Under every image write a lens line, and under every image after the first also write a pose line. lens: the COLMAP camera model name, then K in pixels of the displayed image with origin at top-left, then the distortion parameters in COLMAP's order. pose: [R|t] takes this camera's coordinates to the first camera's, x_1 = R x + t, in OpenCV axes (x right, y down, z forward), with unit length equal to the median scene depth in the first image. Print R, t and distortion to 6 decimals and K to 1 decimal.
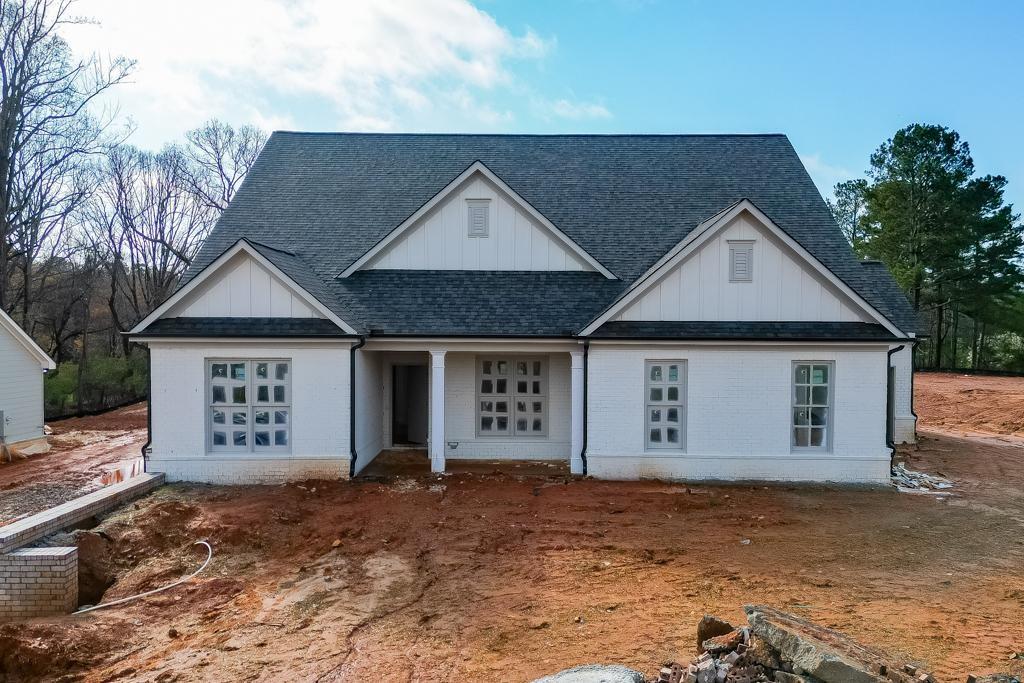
lens RADIAL K [[798.2, 0, 500.8], [0, 798.2, 340.7], [0, 0, 1]] dist [0.076661, -0.071485]
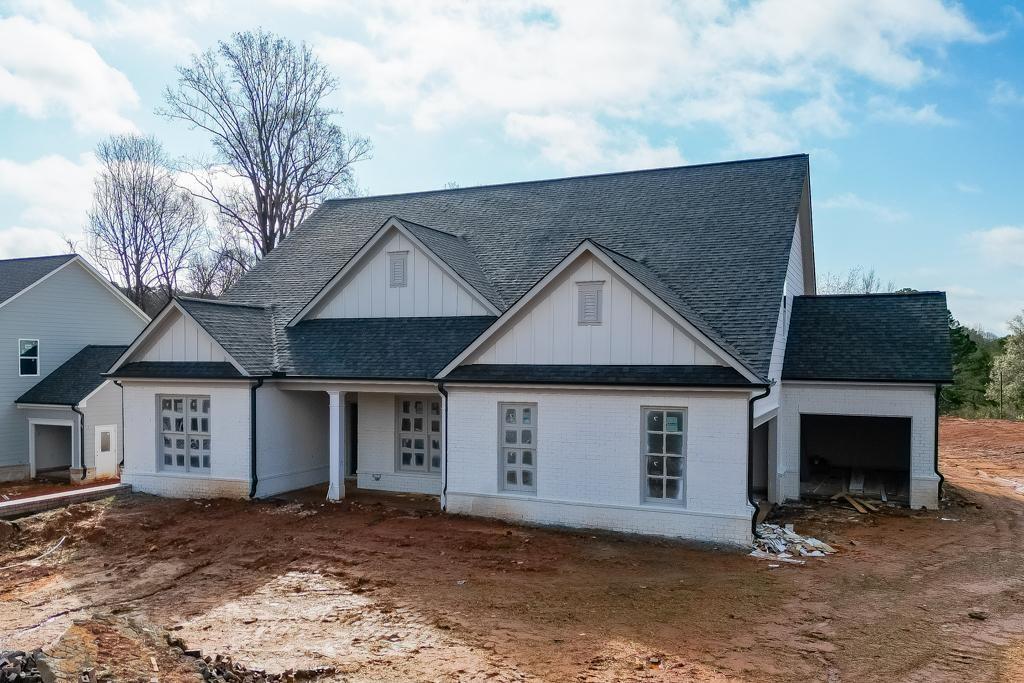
lens RADIAL K [[774.5, 0, 451.1], [0, 774.5, 365.1], [0, 0, 1]] dist [0.074776, -0.068313]
pose [[0.917416, 0.000435, -0.397930, 0.531680], [-0.008365, 0.999799, -0.018194, -0.005648], [0.397842, 0.020020, 0.917235, 0.067406]]
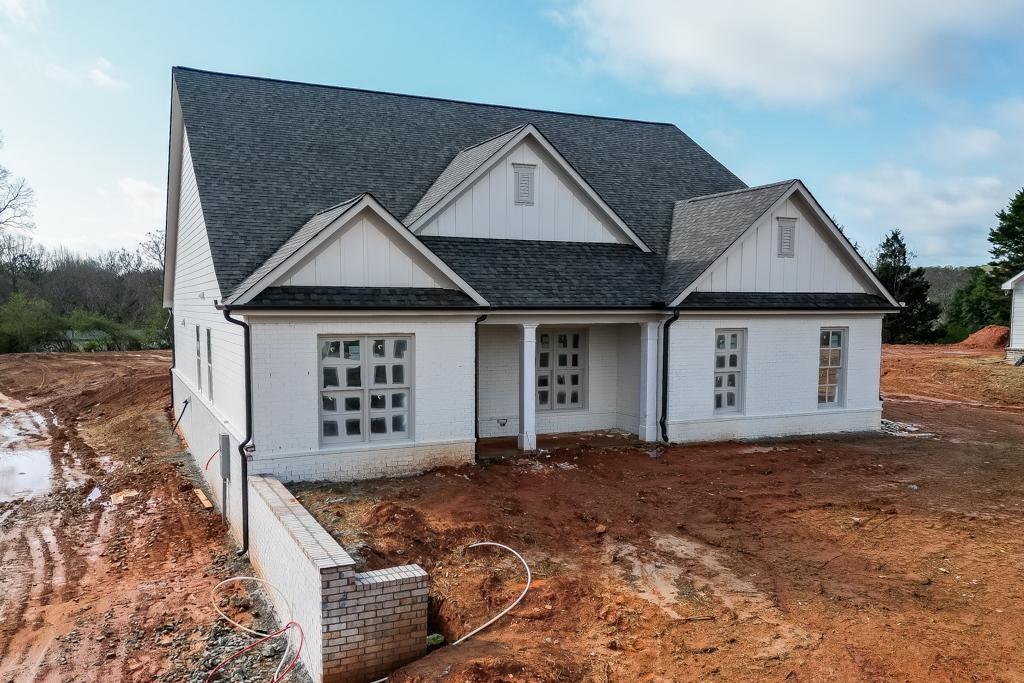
lens RADIAL K [[774.5, 0, 451.1], [0, 774.5, 365.1], [0, 0, 1]] dist [0.074776, -0.068313]
pose [[0.920607, -0.032869, 0.389106, -0.552003], [0.010347, 0.998155, 0.059837, 0.005996], [-0.390354, -0.051060, 0.919248, 0.195789]]
